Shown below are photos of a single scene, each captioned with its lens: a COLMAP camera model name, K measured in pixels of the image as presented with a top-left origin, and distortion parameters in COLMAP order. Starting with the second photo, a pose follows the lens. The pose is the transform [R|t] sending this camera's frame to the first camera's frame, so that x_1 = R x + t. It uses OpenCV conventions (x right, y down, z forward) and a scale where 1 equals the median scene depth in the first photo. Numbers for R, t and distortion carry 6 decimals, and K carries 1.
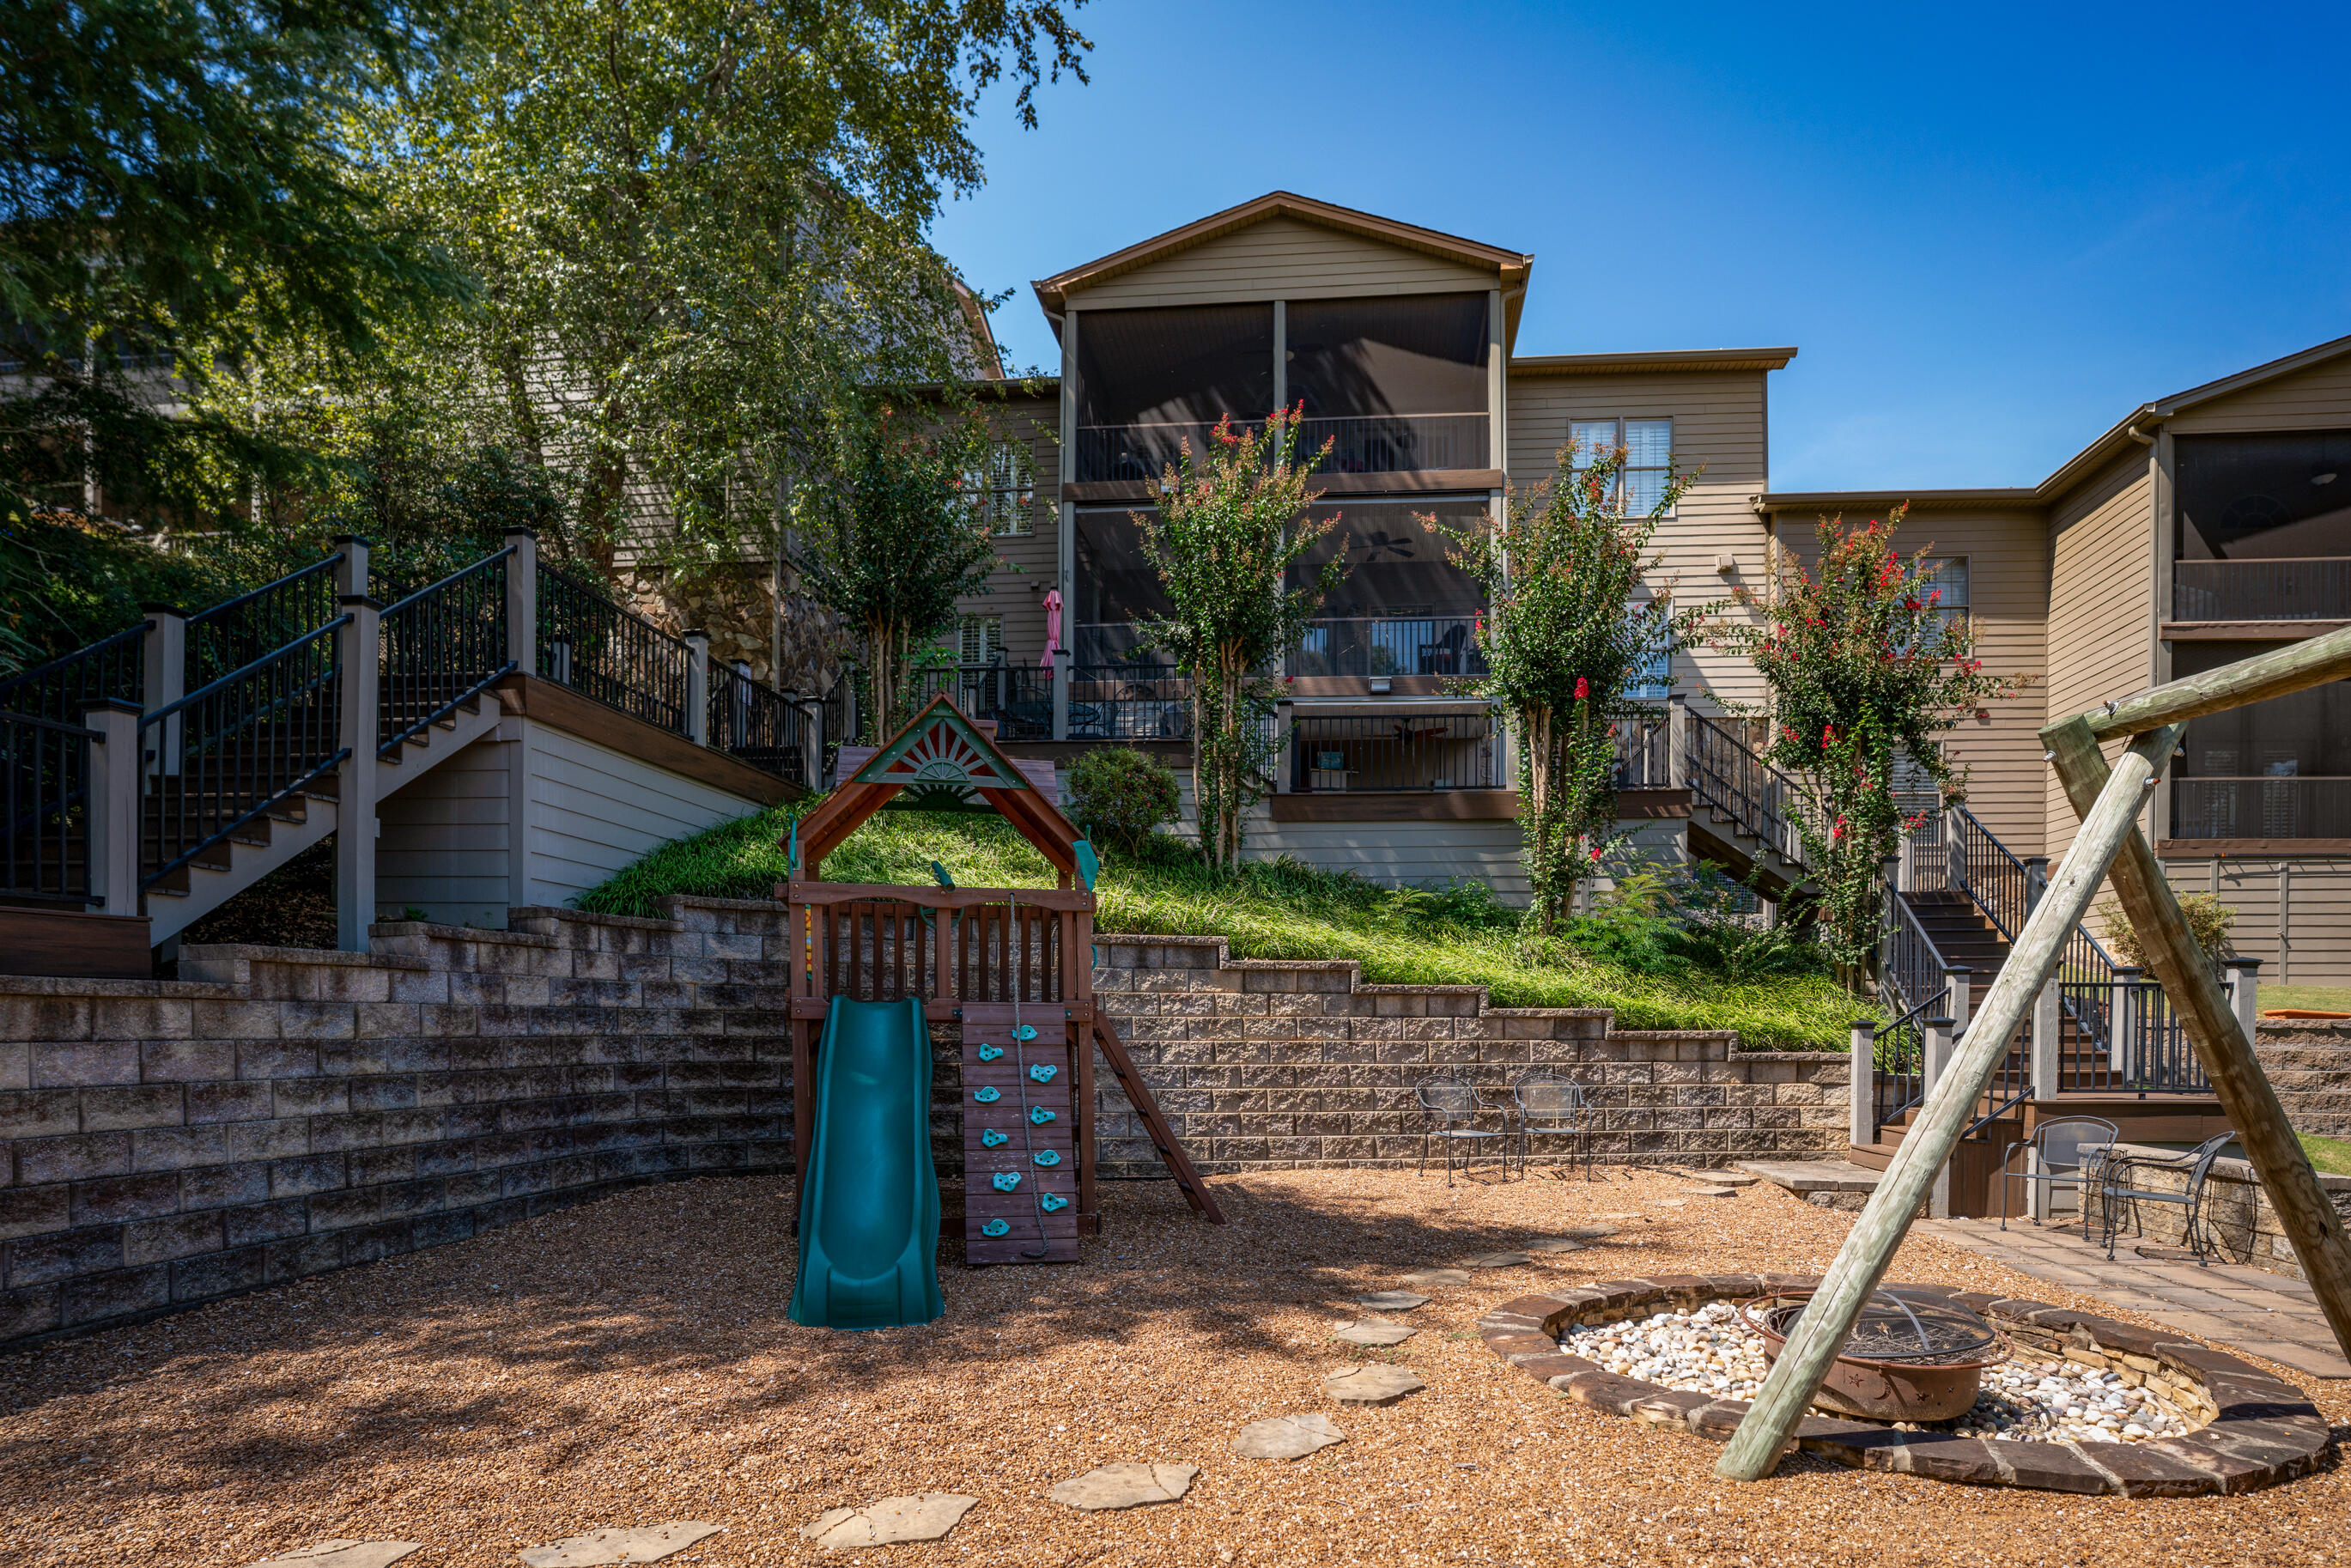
lens RADIAL K [[1233.3, 0, 1252.3], [0, 1233.3, 1015.0], [0, 0, 1]] dist [-0.017731, 0.007472]
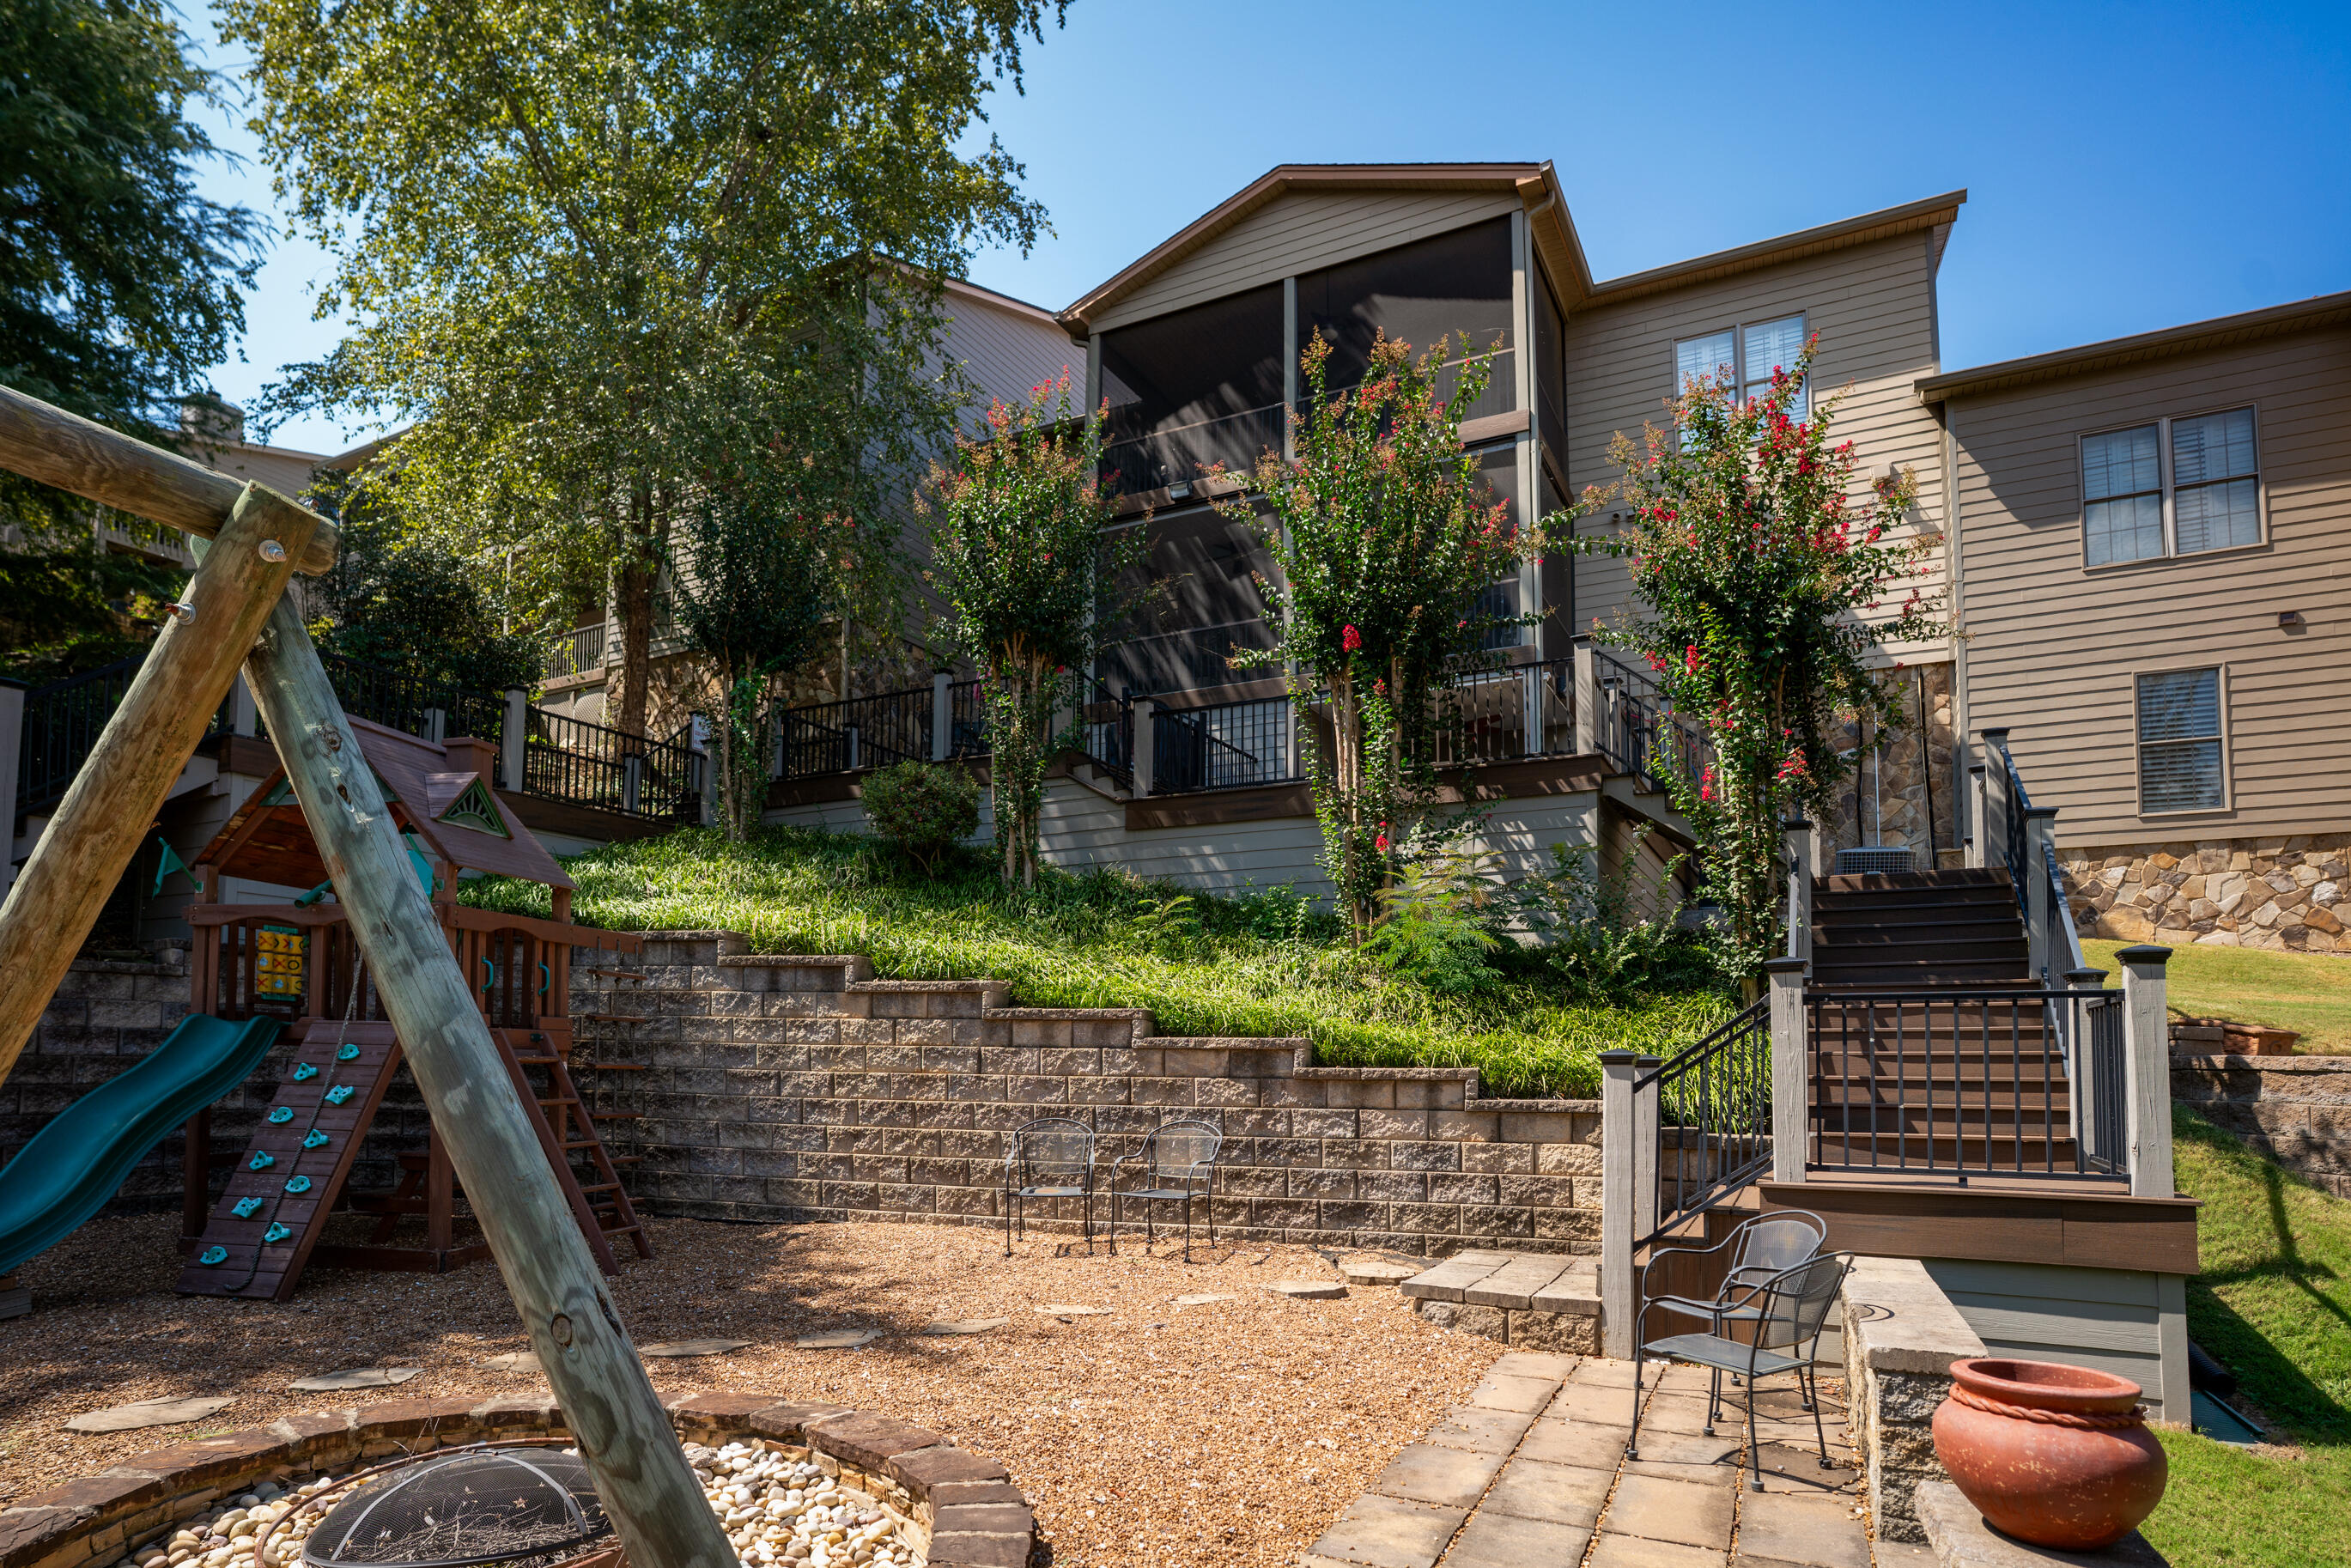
lens RADIAL K [[1251.7, 0, 1157.2], [0, 1251.7, 960.9], [0, 0, 1]] dist [-0.026555, 0.003230]
pose [[0.923134, -0.020143, -0.383949, 0.508414], [-0.008505, 0.997312, -0.072772, 0.004376], [0.384383, 0.070444, 0.920482, 0.239439]]
